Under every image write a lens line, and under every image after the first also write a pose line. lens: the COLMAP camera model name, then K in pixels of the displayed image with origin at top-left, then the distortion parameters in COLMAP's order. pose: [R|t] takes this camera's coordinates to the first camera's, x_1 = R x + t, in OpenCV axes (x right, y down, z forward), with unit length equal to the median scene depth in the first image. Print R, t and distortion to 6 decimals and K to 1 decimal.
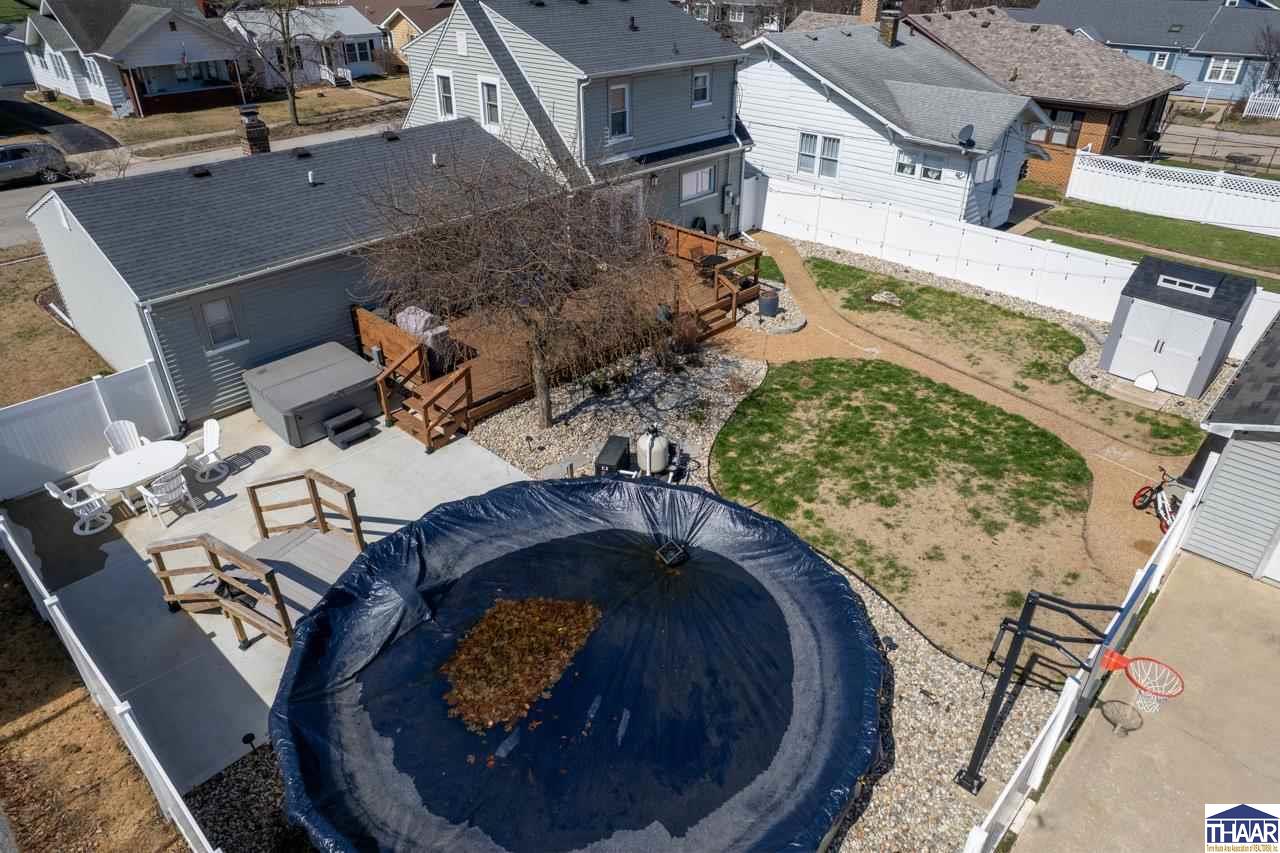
lens RADIAL K [[822.4, 0, 643.9], [0, 822.4, 432.5], [0, 0, 1]] dist [-0.073140, 0.061808]
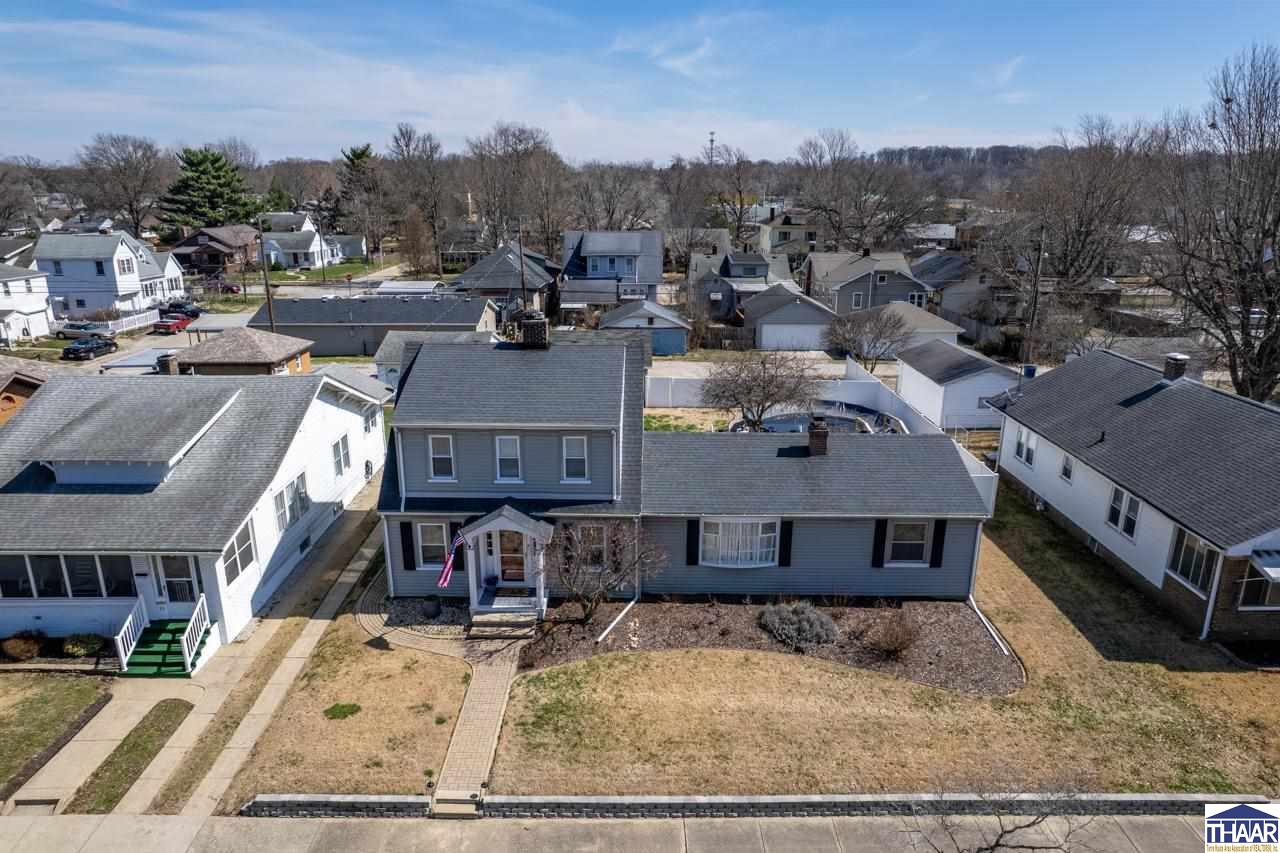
lens RADIAL K [[822.4, 0, 642.2], [0, 822.4, 427.7], [0, 0, 1]] dist [-0.073140, 0.061808]
pose [[-0.688508, -0.211903, 0.693581, -1.127029], [0.370240, 0.719643, 0.587398, -1.180693], [-0.623602, 0.661219, -0.417025, 1.609099]]
